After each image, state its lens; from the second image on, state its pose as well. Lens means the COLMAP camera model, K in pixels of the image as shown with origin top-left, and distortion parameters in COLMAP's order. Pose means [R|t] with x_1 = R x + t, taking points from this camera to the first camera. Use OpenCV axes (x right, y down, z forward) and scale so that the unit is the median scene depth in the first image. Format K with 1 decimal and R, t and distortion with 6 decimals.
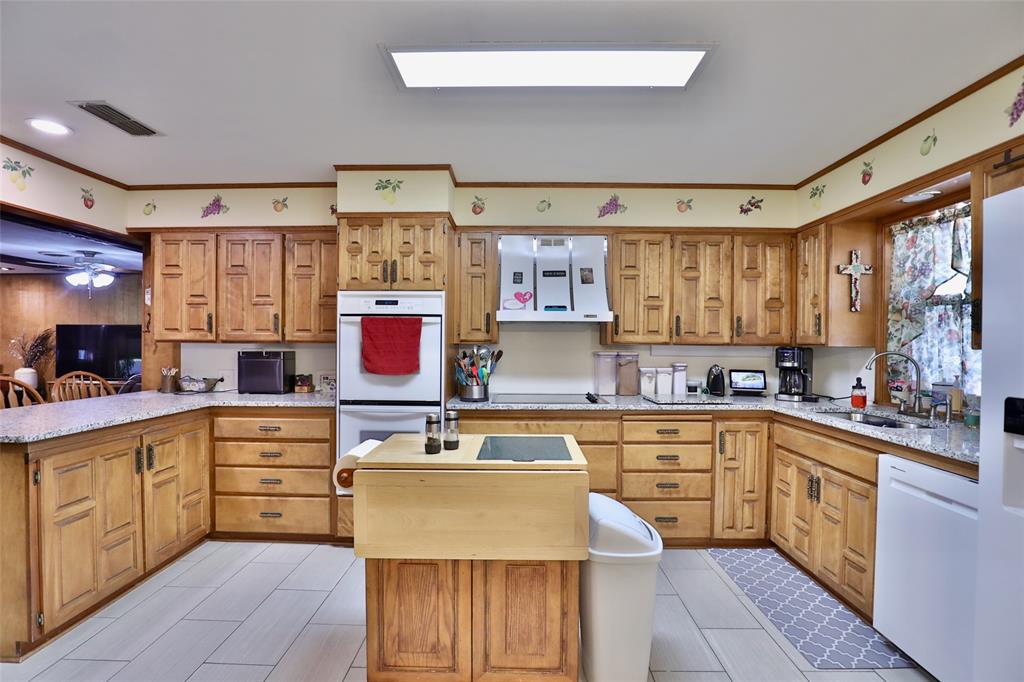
lens RADIAL K [[497.0, 0, 513.0], [0, 497.0, 347.2], [0, 0, 1]] dist [-0.029470, 0.003098]
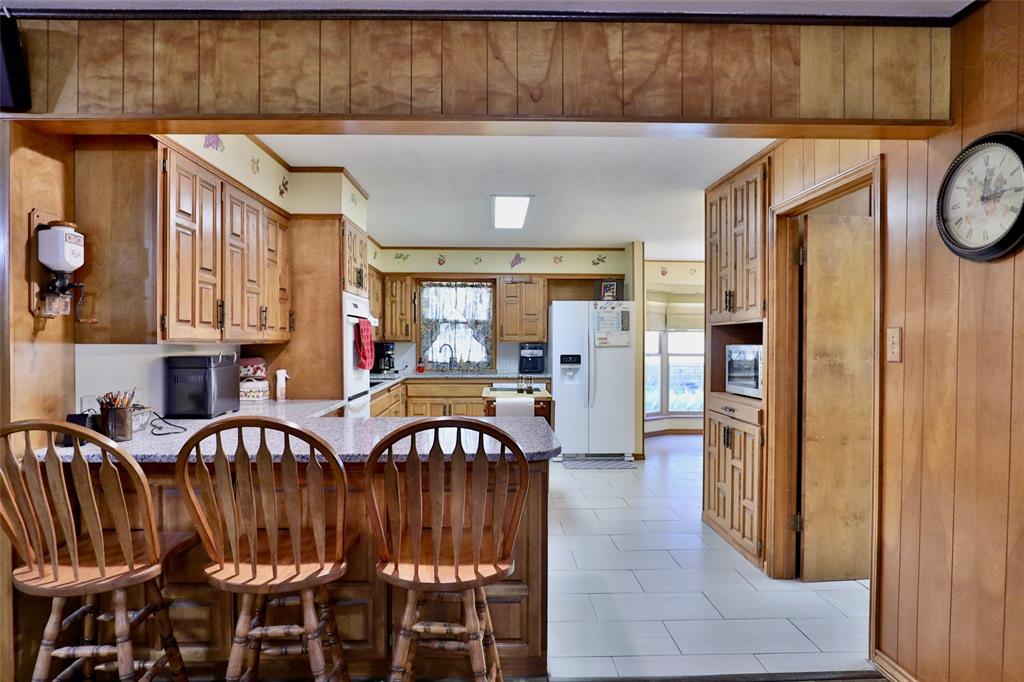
lens RADIAL K [[571.6, 0, 512.7], [0, 571.6, 342.9], [0, 0, 1]] dist [0.000750, 0.000311]
pose [[-0.046167, -0.009572, 0.998888, -1.476763], [0.006164, 0.999932, 0.009866, -0.016098], [-0.998915, 0.006613, -0.046105, 0.673012]]
